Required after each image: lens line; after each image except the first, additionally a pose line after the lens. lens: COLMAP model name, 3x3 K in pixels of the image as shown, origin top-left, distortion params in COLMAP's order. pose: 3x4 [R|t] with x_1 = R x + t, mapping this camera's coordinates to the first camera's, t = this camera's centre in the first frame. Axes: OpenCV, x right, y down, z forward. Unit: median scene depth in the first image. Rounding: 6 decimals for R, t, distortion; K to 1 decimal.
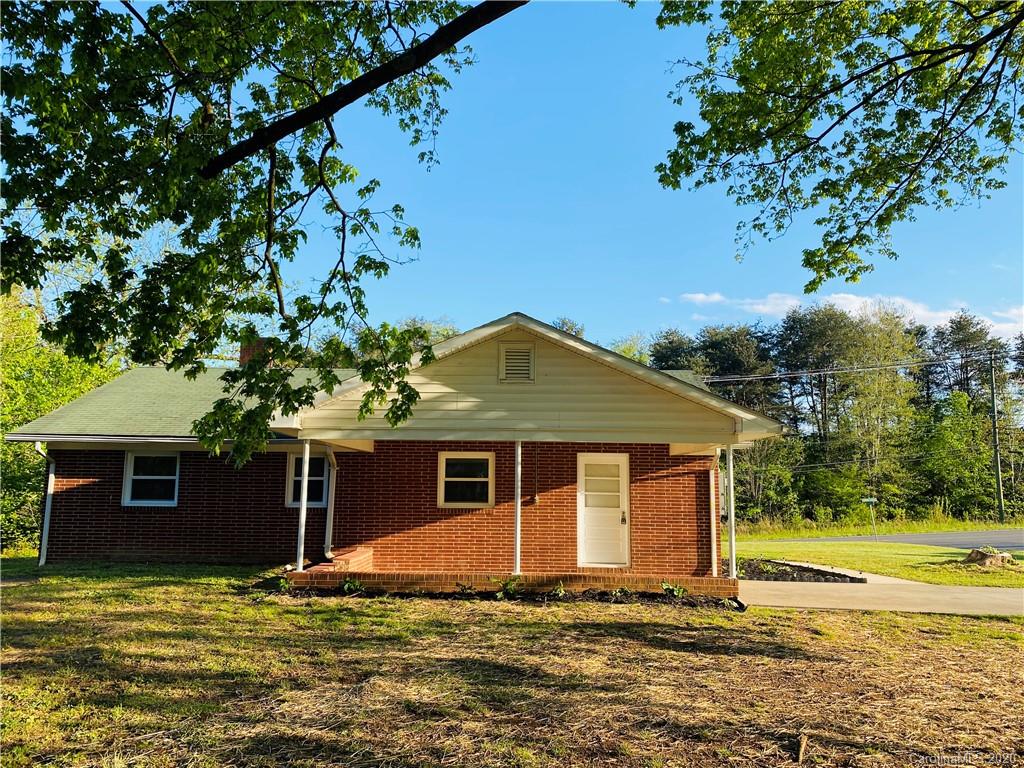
lens RADIAL K [[817.8, 0, 512.0], [0, 817.8, 384.0], [0, 0, 1]] dist [0.094268, -0.001213]
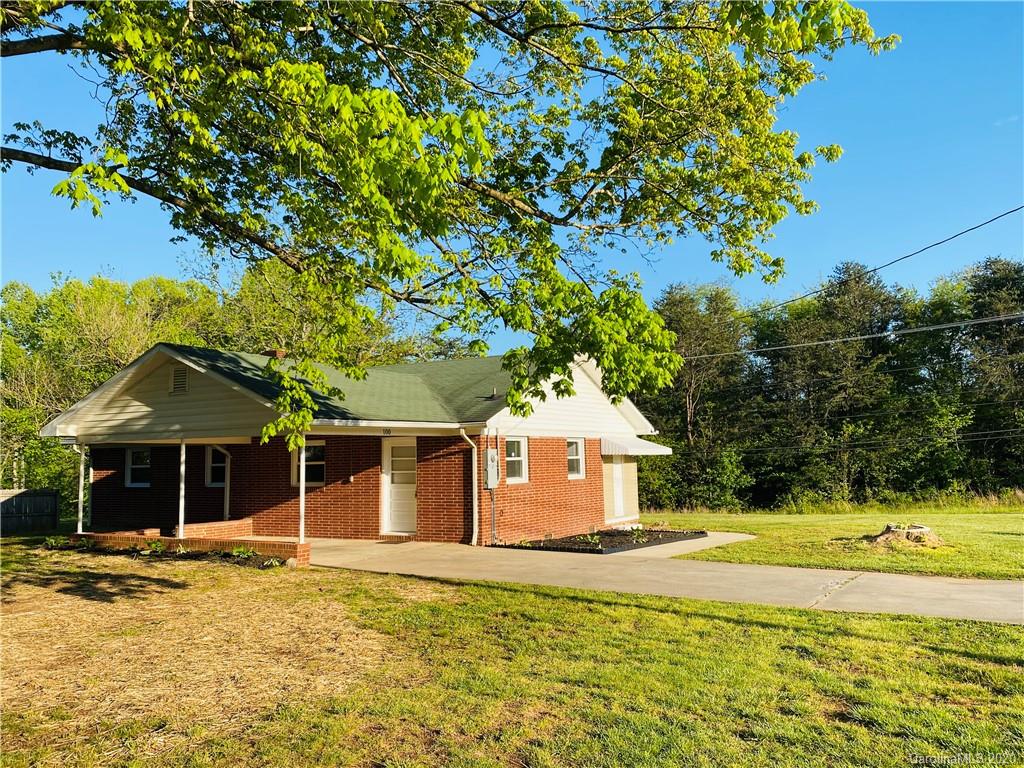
lens RADIAL K [[814.3, 0, 512.0], [0, 814.3, 384.0], [0, 0, 1]] dist [0.033511, -0.008359]
pose [[0.885919, -0.070952, -0.458382, 0.776328], [0.091173, 0.995590, 0.022106, 0.000341], [0.454791, -0.061376, 0.888481, 0.067990]]
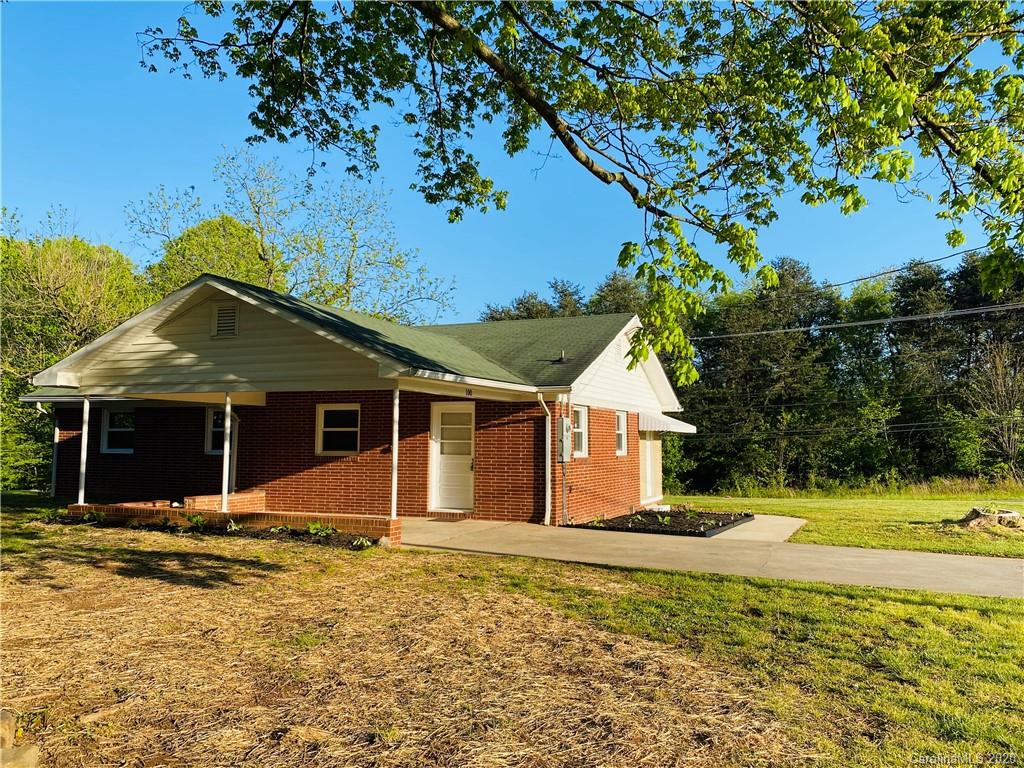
lens RADIAL K [[794.6, 0, 512.0], [0, 794.6, 384.0], [0, 0, 1]] dist [0.025541, -0.001865]
pose [[0.935102, -0.032672, -0.352868, 0.525475], [0.053165, 0.997405, 0.048539, 0.019401], [0.350367, -0.064150, 0.934413, 0.114109]]
